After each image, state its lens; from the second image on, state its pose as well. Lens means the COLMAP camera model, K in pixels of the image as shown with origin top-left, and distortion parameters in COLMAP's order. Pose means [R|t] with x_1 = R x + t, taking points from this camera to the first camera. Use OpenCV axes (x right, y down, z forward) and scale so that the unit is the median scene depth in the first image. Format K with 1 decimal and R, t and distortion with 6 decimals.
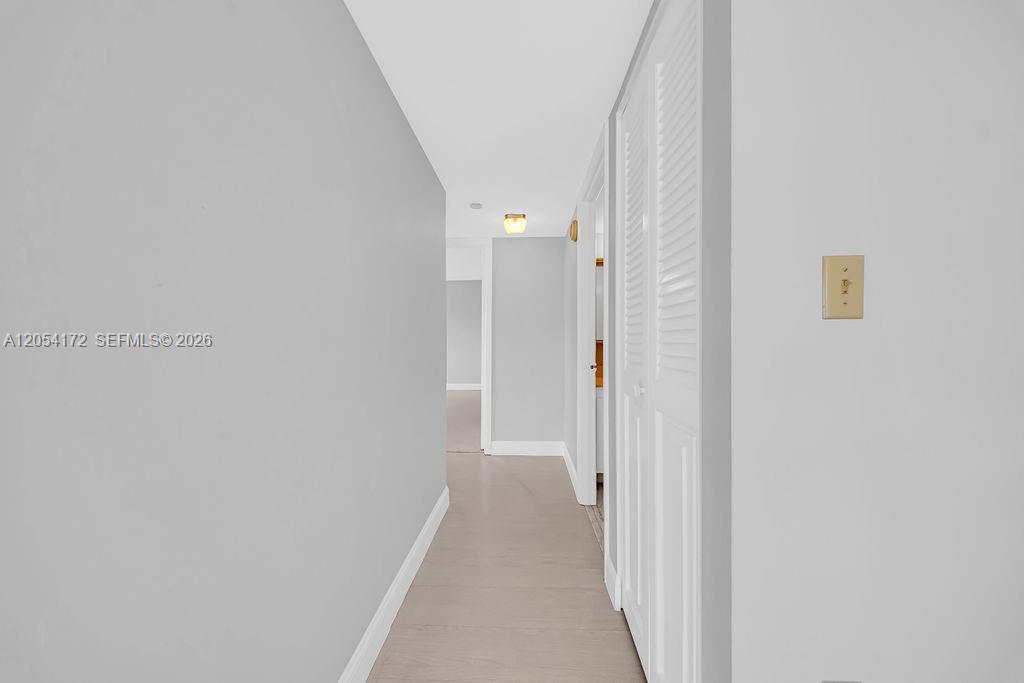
lens RADIAL K [[304.3, 0, 519.4], [0, 304.3, 341.6], [0, 0, 1]] dist [0.001594, -0.001079]
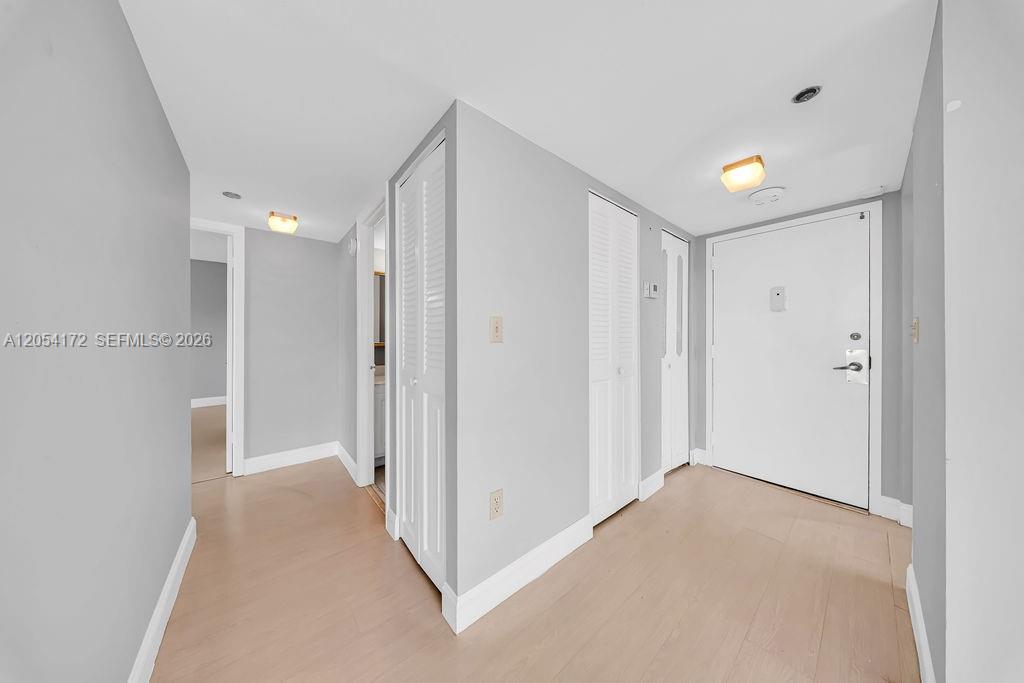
lens RADIAL K [[304.3, 0, 510.7], [0, 304.3, 337.4], [0, 0, 1]] dist [0.001594, -0.001079]
pose [[0.764214, 0.001977, 0.644960, -0.163875], [0.001789, 0.999985, -0.005185, -0.041405], [-0.644961, 0.005117, 0.764199, -0.368522]]
